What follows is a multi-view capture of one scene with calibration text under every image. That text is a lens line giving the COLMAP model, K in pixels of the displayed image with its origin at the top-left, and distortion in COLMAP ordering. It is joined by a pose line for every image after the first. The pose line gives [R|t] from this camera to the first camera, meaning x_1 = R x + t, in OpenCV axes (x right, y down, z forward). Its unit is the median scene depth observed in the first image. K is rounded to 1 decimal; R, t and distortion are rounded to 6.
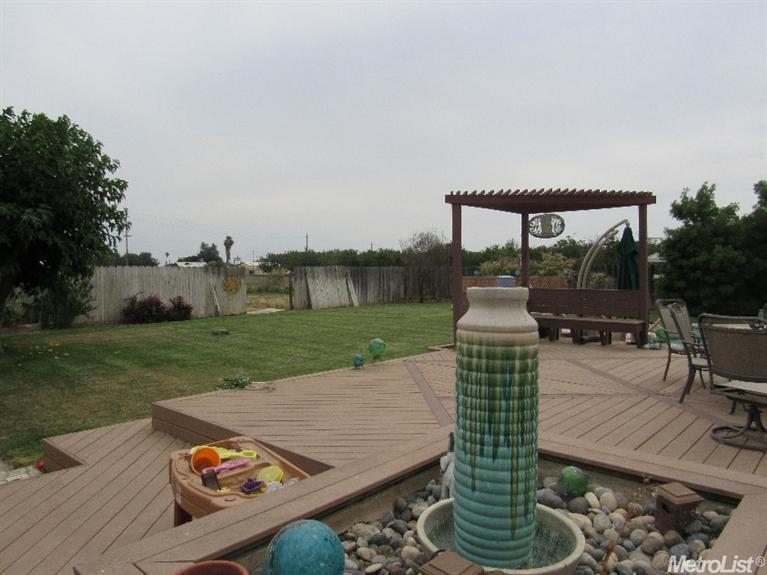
lens RADIAL K [[539.5, 0, 382.1], [0, 539.5, 286.9], [0, 0, 1]] dist [-0.028855, 0.007098]
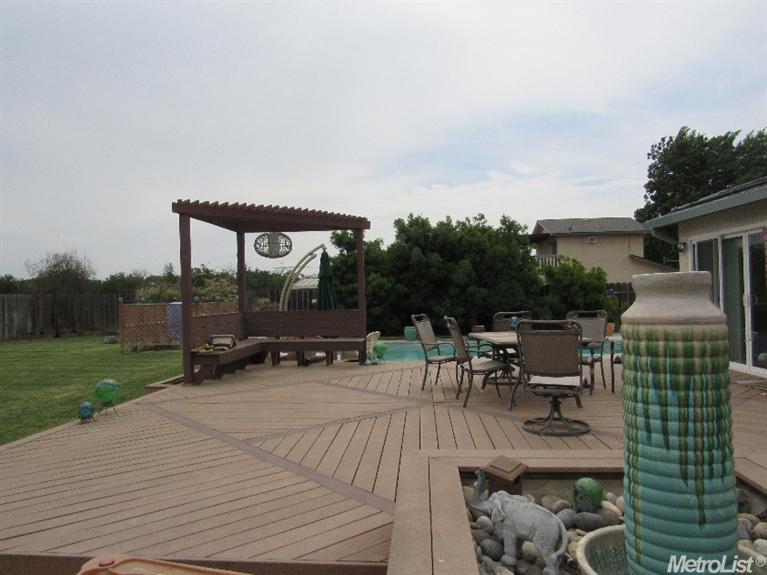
lens RADIAL K [[539.5, 0, 382.1], [0, 539.5, 286.9], [0, 0, 1]] dist [-0.028855, 0.007098]
pose [[0.784718, 0.003487, 0.619843, -0.145205], [0.030467, 0.998559, -0.044188, 0.009872], [-0.619104, 0.053560, 0.783480, 0.137256]]
